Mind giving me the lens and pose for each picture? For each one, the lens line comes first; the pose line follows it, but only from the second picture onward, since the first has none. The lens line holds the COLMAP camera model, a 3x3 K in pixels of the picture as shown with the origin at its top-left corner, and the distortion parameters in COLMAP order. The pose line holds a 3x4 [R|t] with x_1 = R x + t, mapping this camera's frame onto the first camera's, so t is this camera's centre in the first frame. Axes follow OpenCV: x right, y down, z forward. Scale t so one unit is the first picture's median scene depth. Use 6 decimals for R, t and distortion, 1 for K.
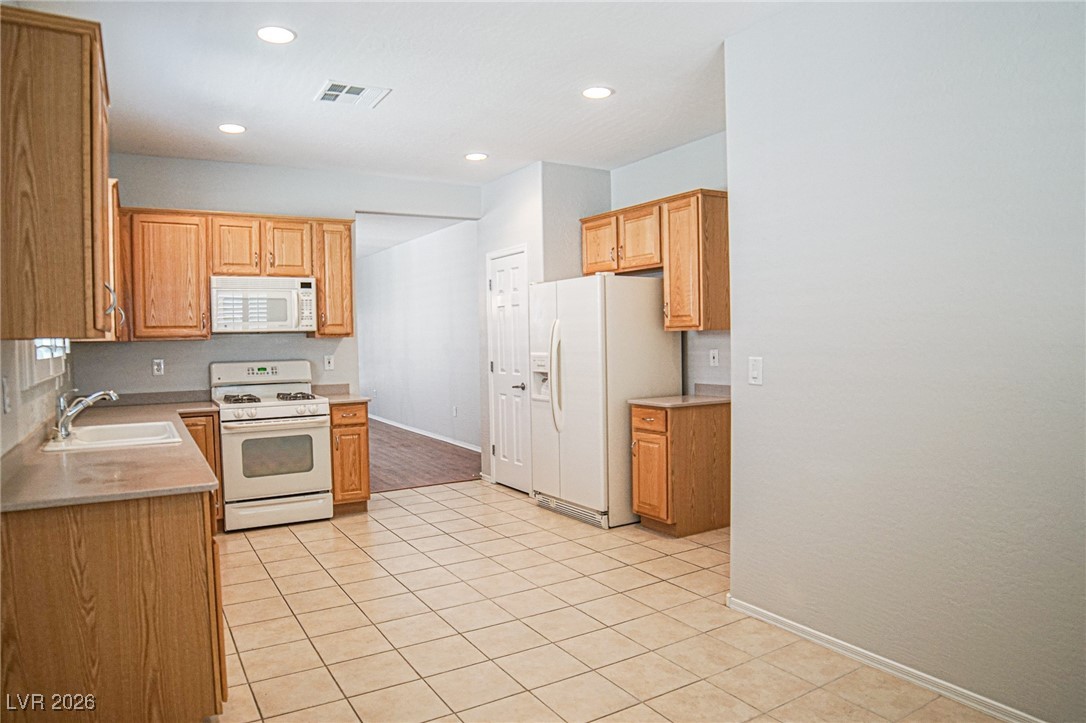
lens RADIAL K [[672.1, 0, 534.4], [0, 672.1, 362.0], [0, 0, 1]] dist [-0.104033, 0.011380]
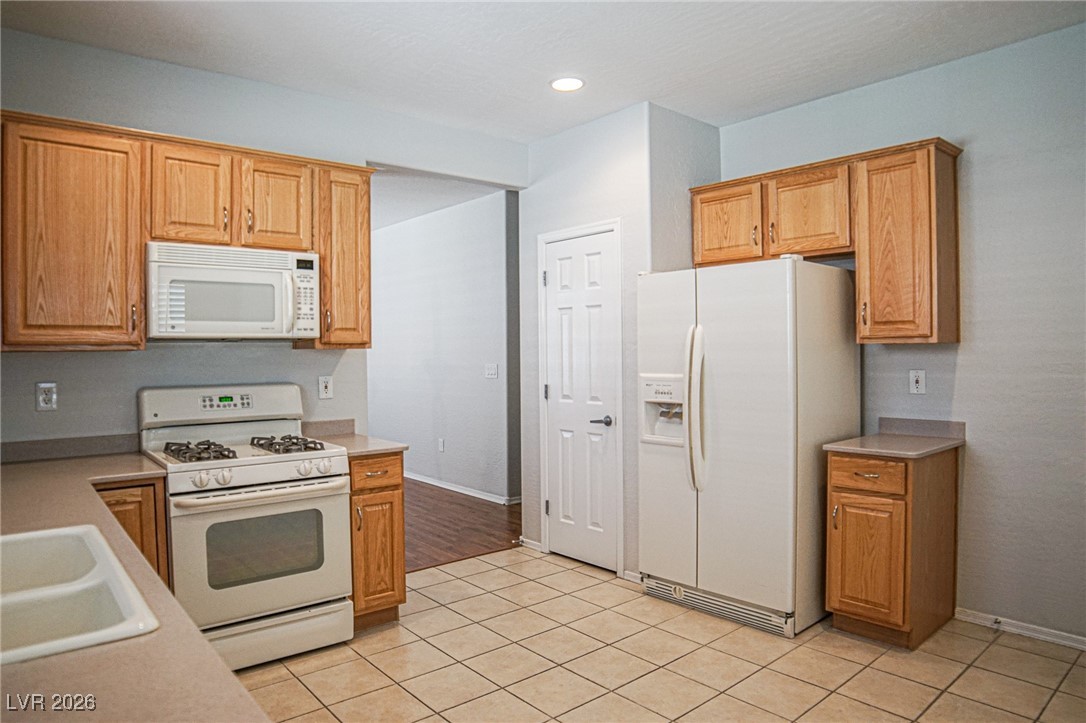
lens RADIAL K [[672.1, 0, 547.0], [0, 672.1, 366.0], [0, 0, 1]] dist [-0.104033, 0.011380]
pose [[0.987309, 0.004623, 0.158741, -0.223158], [-0.001700, 0.999827, -0.018545, -0.009530], [-0.158800, 0.018040, 0.987146, 0.361319]]
